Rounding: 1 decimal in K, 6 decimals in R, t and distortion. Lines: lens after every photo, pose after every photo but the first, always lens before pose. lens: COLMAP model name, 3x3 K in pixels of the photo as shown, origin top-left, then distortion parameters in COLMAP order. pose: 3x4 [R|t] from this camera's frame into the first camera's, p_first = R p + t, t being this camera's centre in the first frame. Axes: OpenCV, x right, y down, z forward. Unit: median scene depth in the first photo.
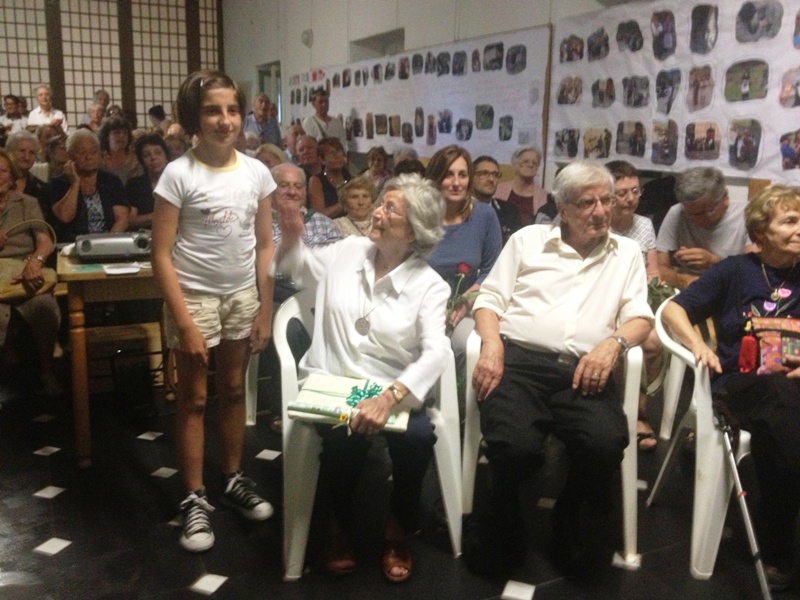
lens RADIAL K [[763.9, 0, 393.9], [0, 763.9, 296.6], [0, 0, 1]] dist [0.127075, -0.270729]
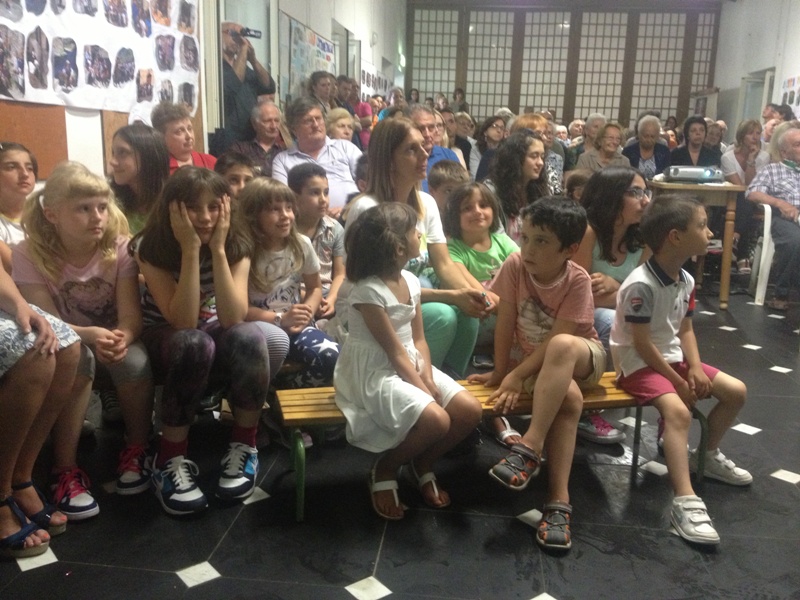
lens RADIAL K [[755.0, 0, 396.3], [0, 755.0, 291.3], [0, 0, 1]] dist [0.144681, -0.272756]
pose [[0.850388, 0.109412, -0.514655, -0.017709], [-0.123121, 0.992363, 0.007531, 0.142985], [0.511549, 0.056960, 0.857364, -0.403190]]
